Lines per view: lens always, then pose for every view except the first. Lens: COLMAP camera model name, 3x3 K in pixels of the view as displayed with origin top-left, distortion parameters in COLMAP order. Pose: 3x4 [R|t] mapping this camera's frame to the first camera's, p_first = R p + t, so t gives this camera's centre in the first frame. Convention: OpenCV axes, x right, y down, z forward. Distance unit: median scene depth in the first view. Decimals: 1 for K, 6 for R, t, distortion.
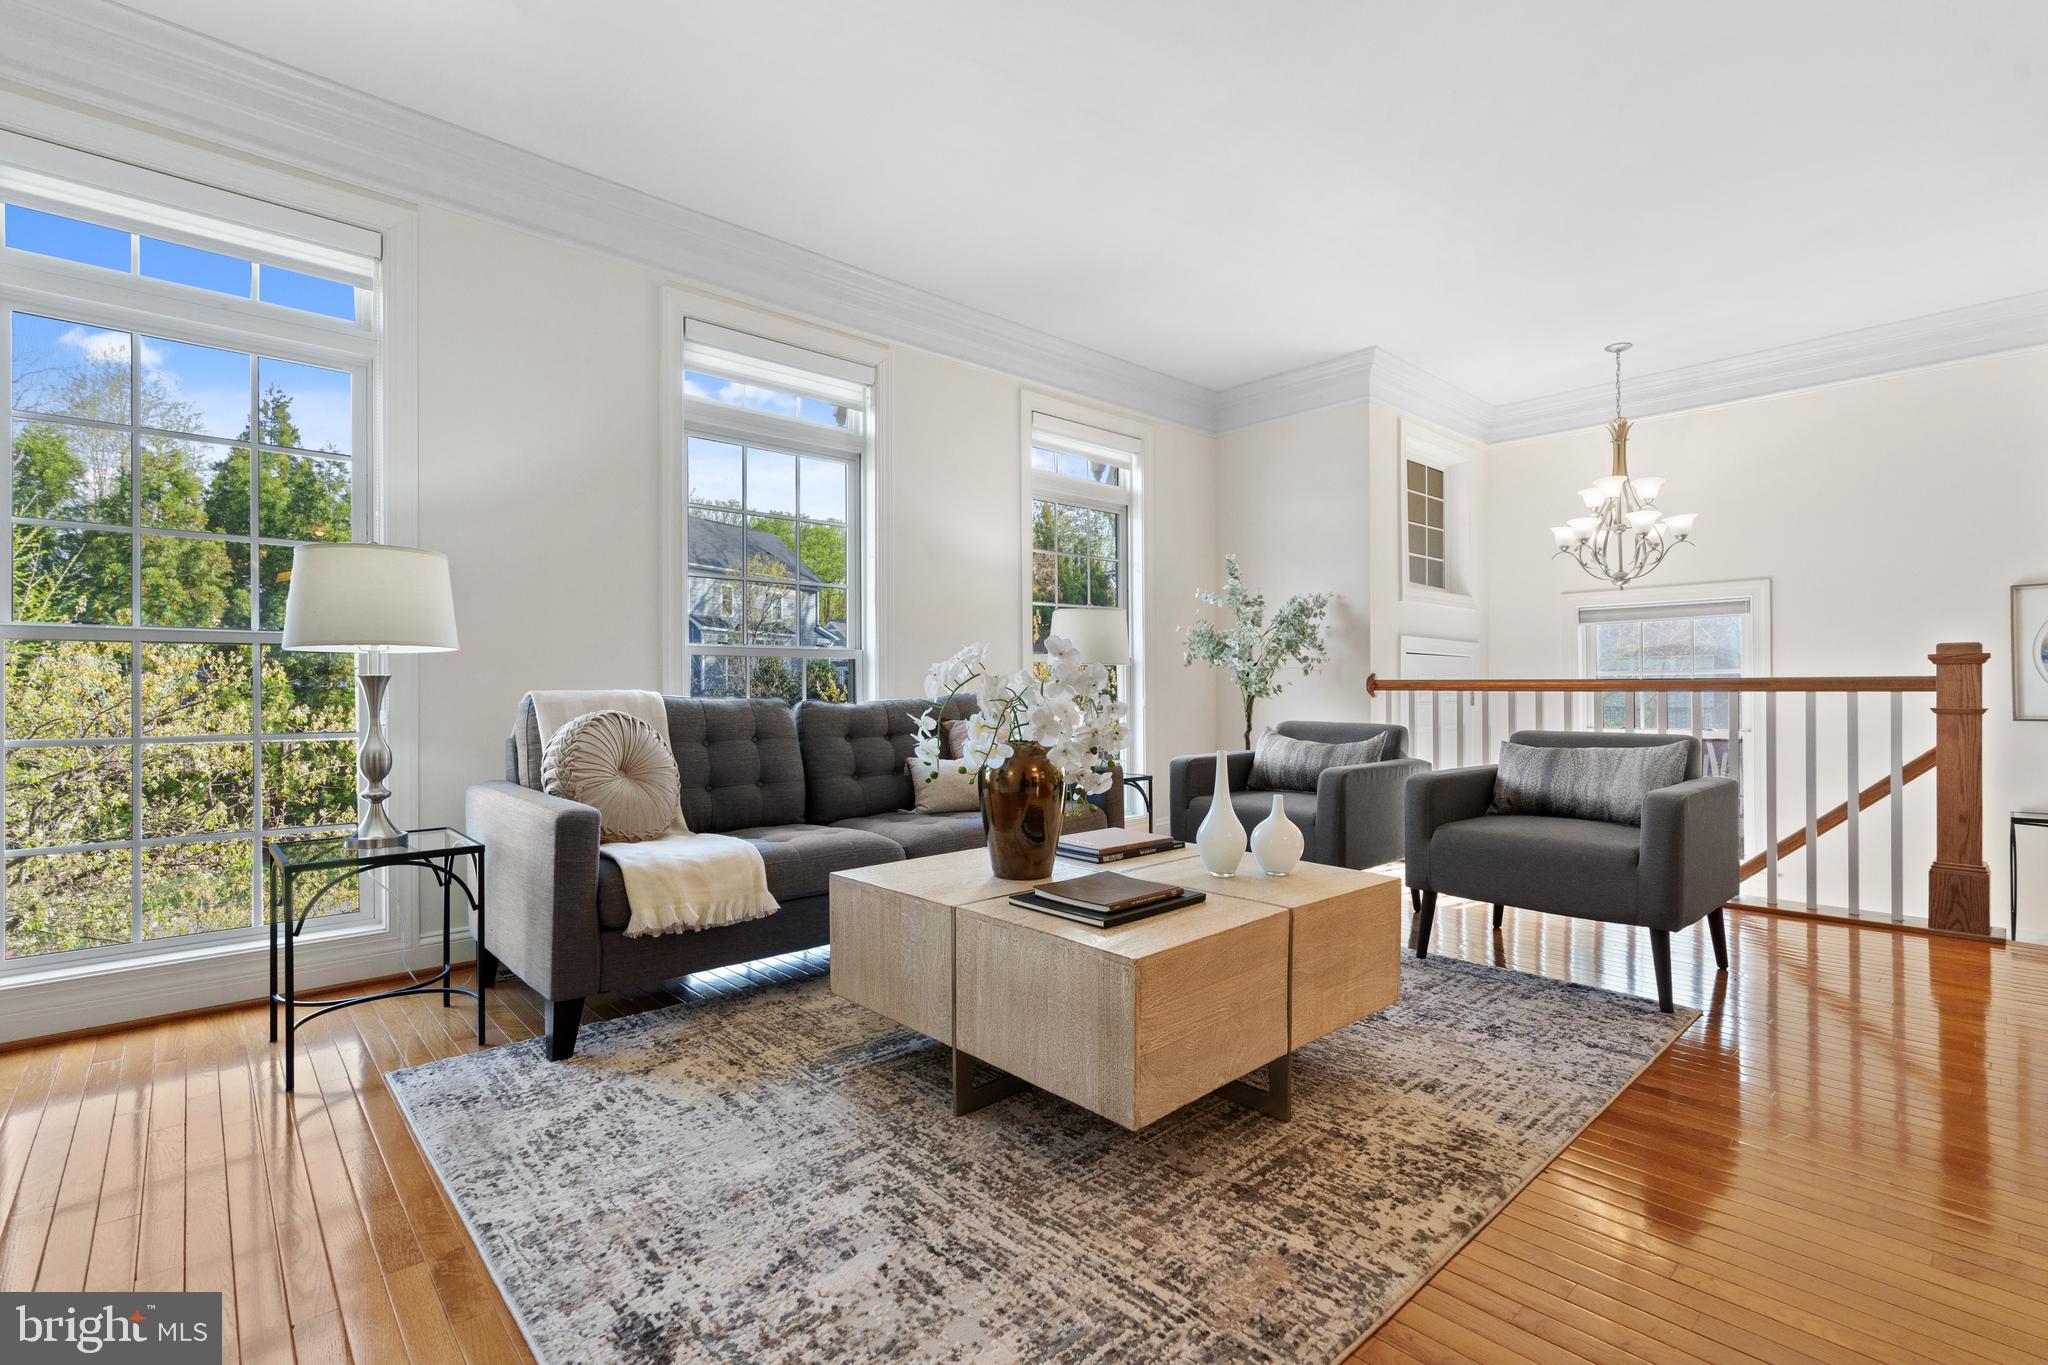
lens RADIAL K [[925.4, 0, 1032.3], [0, 925.4, 681.9], [0, 0, 1]] dist [-0.015649, 0.000202]
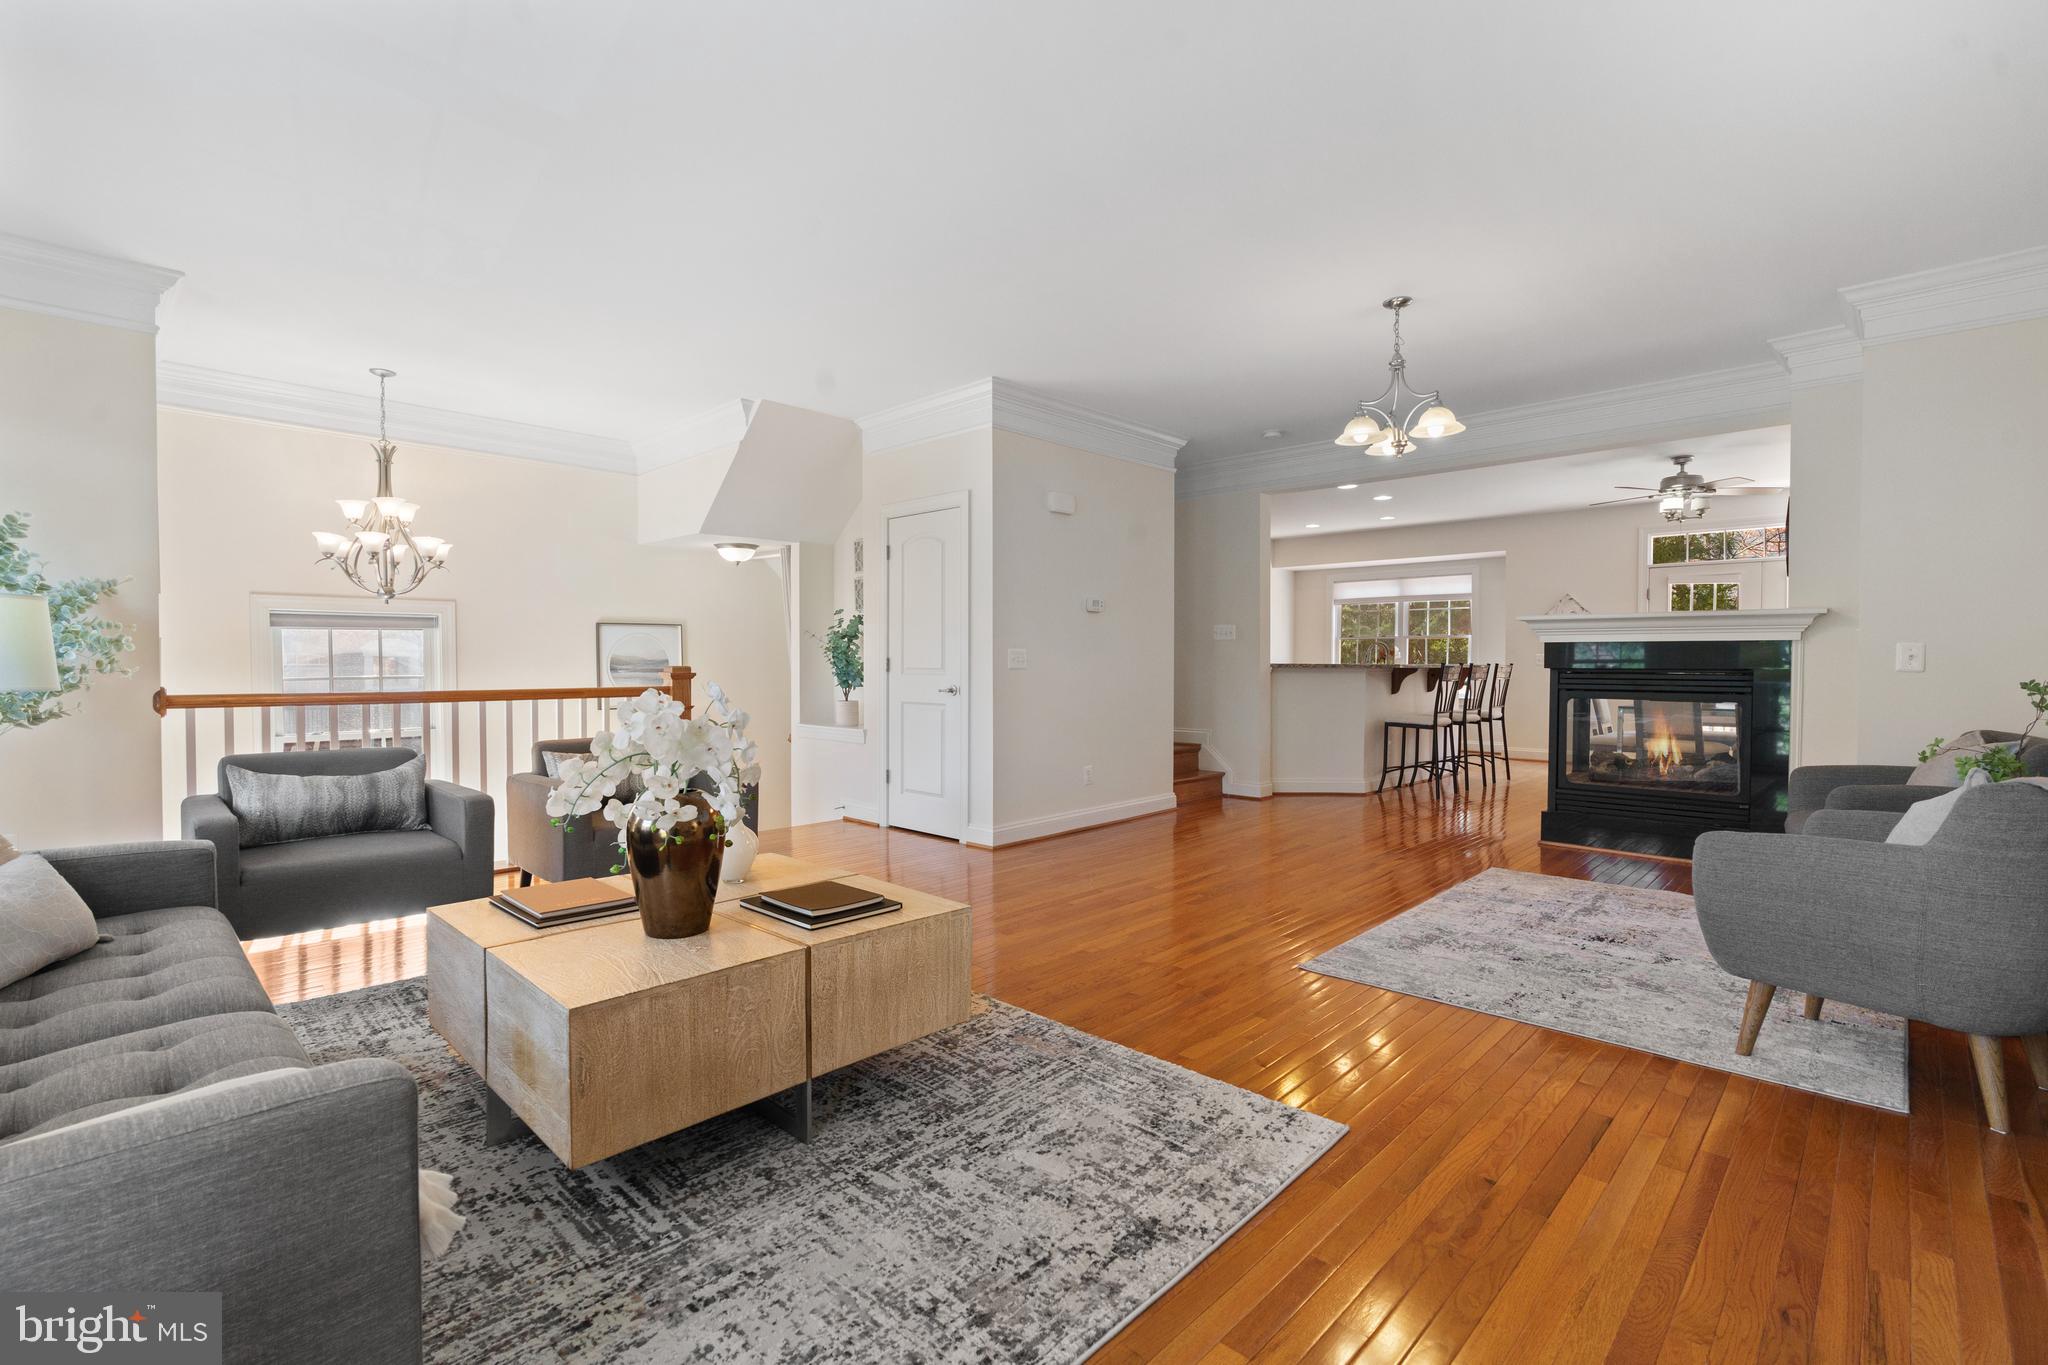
lens RADIAL K [[912.6, 0, 1029.2], [0, 912.6, 670.6], [0, 0, 1]] dist [-0.005749, 0.000491]
pose [[-0.059983, -0.004751, 0.998188, -1.145918], [-0.005116, 0.999977, 0.004452, -0.079156], [-0.998186, -0.004840, -0.060006, 0.816698]]
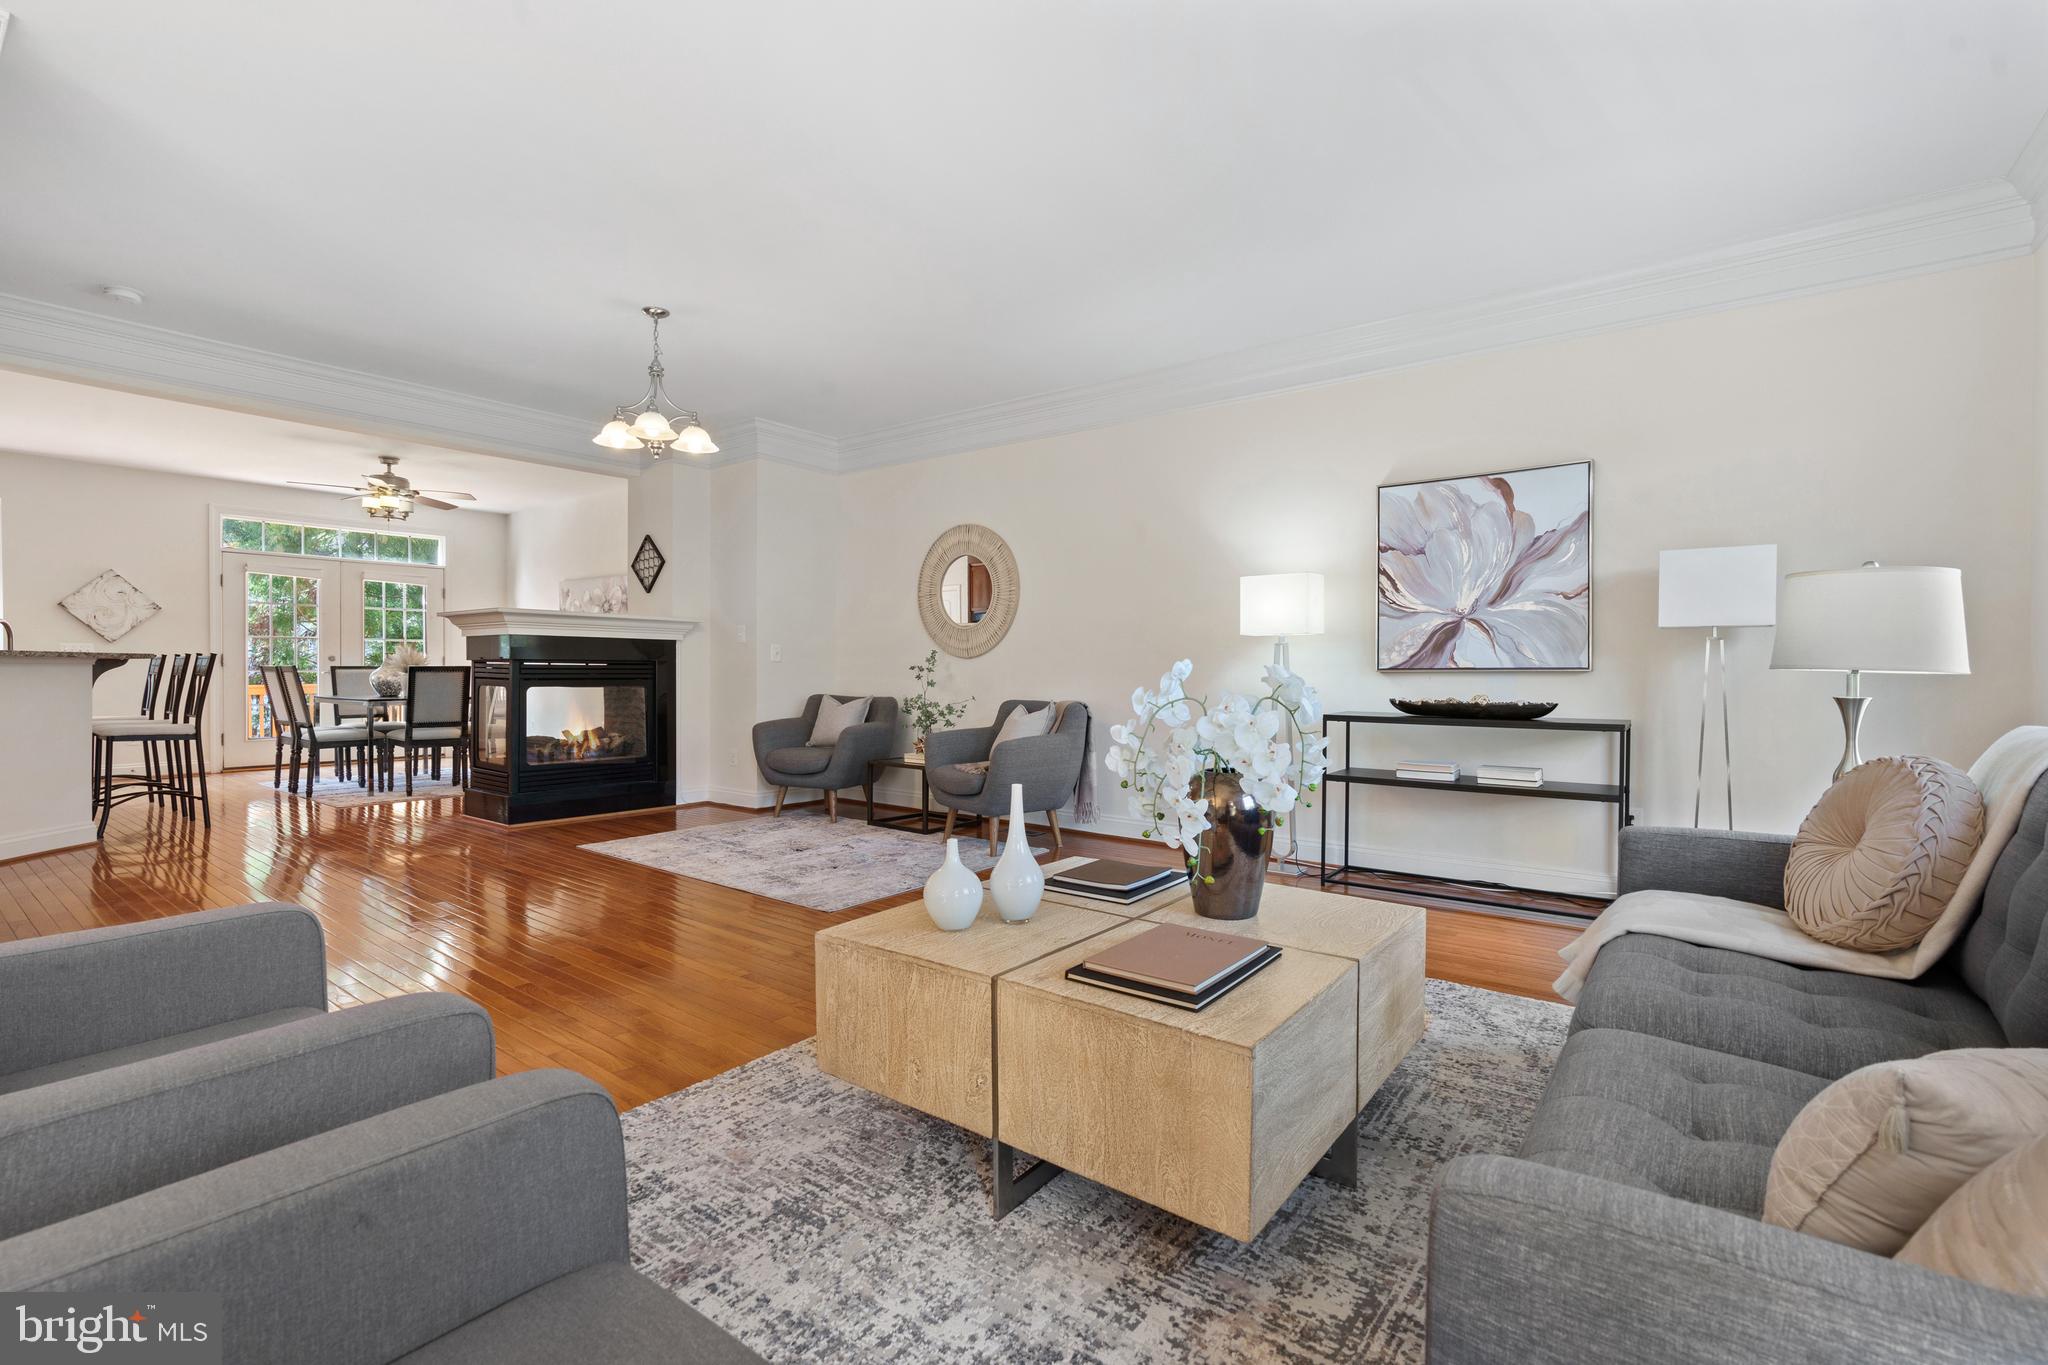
lens RADIAL K [[912.6, 0, 1029.2], [0, 912.6, 670.6], [0, 0, 1]] dist [-0.005749, 0.000491]
pose [[-0.985011, -0.000842, -0.172489, 0.408420], [-0.000589, 0.999999, -0.001516, -0.042033], [0.172490, -0.001391, -0.985010, 2.212733]]
